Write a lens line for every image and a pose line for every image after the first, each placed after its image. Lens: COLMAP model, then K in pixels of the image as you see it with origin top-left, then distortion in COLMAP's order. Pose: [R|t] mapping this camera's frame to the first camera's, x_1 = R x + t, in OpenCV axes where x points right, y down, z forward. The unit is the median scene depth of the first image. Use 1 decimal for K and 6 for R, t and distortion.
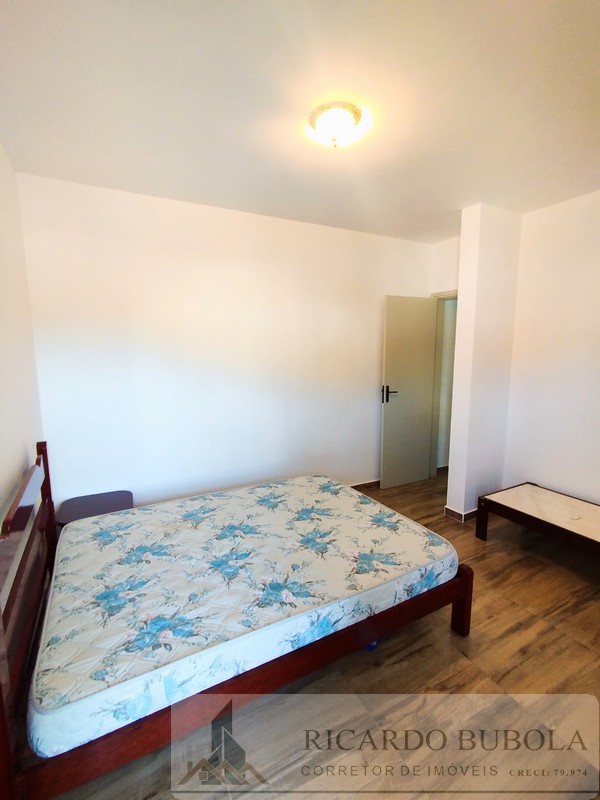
lens RADIAL K [[368.6, 0, 296.3], [0, 368.6, 401.6], [0, 0, 1]] dist [-0.010393, 0.007492]
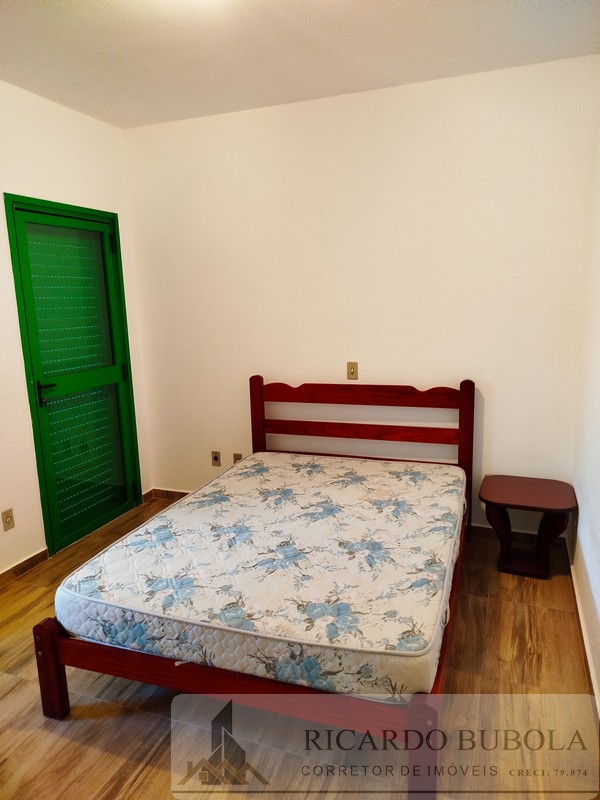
lens RADIAL K [[551.0, 0, 300.0], [0, 551.0, 400.0], [0, 0, 1]] dist [0.095254, -0.114363]
pose [[-0.747596, 0.144379, -0.648271, 0.609635], [-0.064408, 0.955724, 0.287130, -0.231922], [0.661023, 0.256412, -0.705196, 1.648406]]
